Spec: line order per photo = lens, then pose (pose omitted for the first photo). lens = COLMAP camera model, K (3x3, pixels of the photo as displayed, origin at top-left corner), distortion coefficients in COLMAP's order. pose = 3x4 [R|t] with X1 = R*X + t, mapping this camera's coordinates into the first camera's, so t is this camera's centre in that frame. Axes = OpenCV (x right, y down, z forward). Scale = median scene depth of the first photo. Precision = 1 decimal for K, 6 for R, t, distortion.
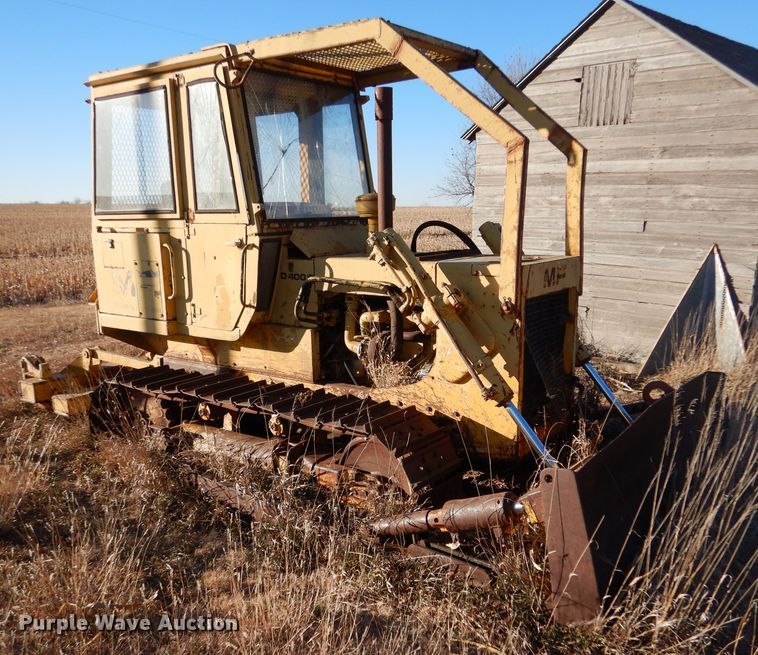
lens RADIAL K [[692.7, 0, 364.5], [0, 692.7, 356.9], [0, 0, 1]] dist [0.024696, 0.000089]
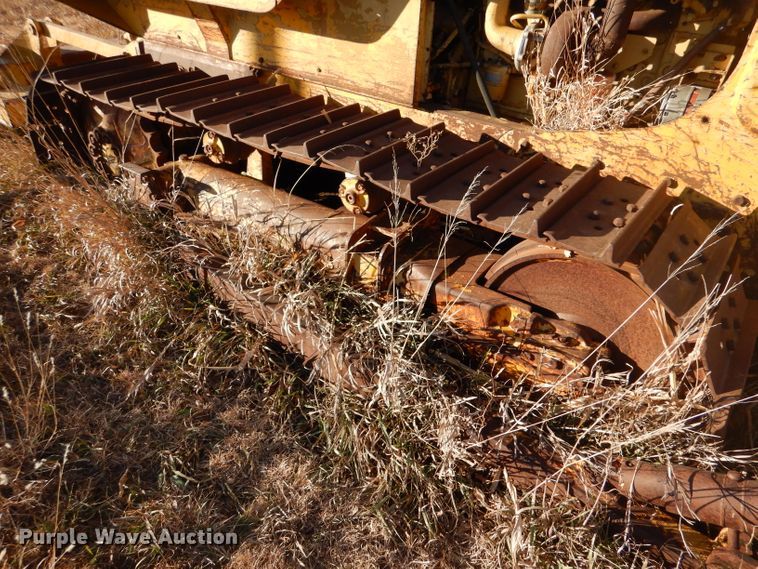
lens RADIAL K [[547.6, 0, 371.8], [0, 547.6, 283.1], [0, 0, 1]] dist [0.012570, -0.006393]
pose [[0.997833, 0.039818, 0.052388, -0.126101], [-0.056753, 0.923697, 0.378898, 0.003885], [-0.033304, -0.381050, 0.923955, 0.560740]]
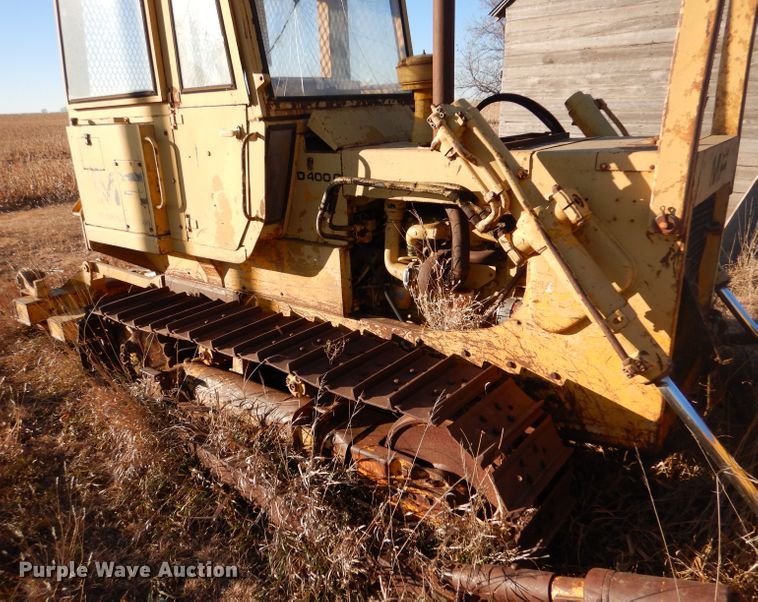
lens RADIAL K [[572.9, 0, 348.5], [0, 572.9, 297.0], [0, 0, 1]] dist [0.011472, 0.007664]
pose [[0.998616, -0.016300, -0.049995, -0.037694], [0.021679, 0.993804, 0.109014, -0.054793], [0.047909, -0.109947, 0.992782, 0.384933]]
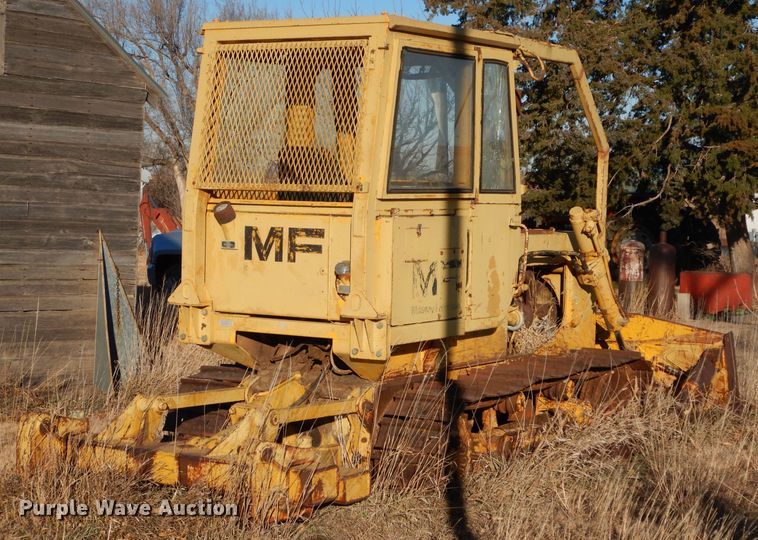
lens RADIAL K [[1712.1, 0, 379.0], [0, 1712.1, 270.0], [0, 0, 1]] dist [0.051553, 0.116871]
pose [[-0.082830, -0.038865, 0.995806, -2.587756], [0.192523, 0.979791, 0.054254, -0.265622], [-0.977790, 0.196210, -0.073673, 1.369889]]
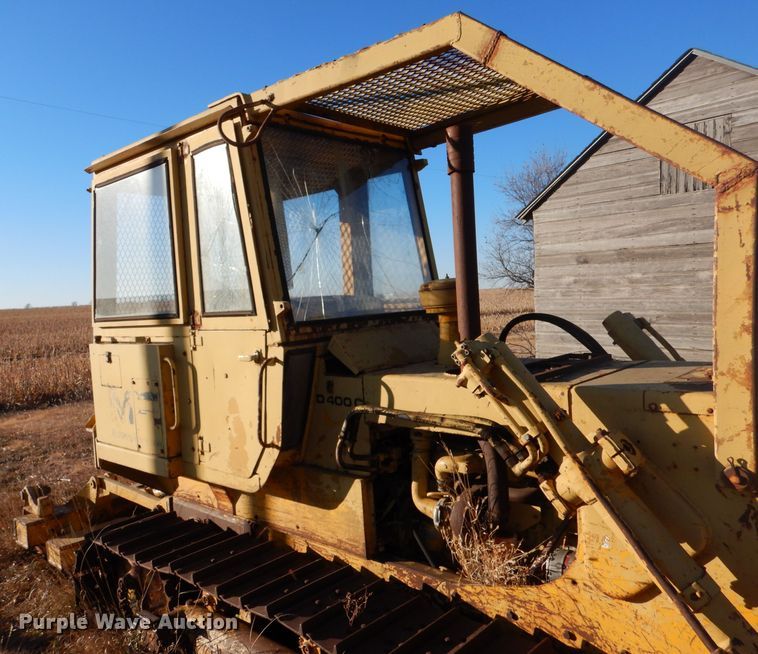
lens RADIAL K [[619.5, 0, 316.2], [0, 619.5, 325.5], [0, 0, 1]] dist [0.011832, 0.007632]
pose [[0.989570, -0.038175, -0.138905, -0.031197], [0.015006, 0.986318, -0.164170, -0.089555], [0.143271, 0.160373, 0.976603, 0.381319]]
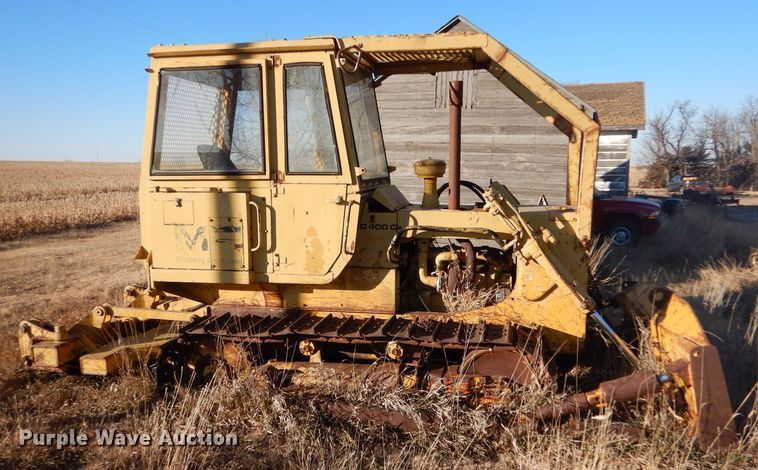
lens RADIAL K [[606.5, 0, 365.7], [0, 606.5, 249.1], [0, 0, 1]] dist [0.011596, 0.002813]
pose [[0.908289, -0.049936, 0.415353, -0.567023], [0.079688, 0.995324, -0.054597, -0.021071], [-0.410684, 0.082689, 0.908021, 0.052321]]
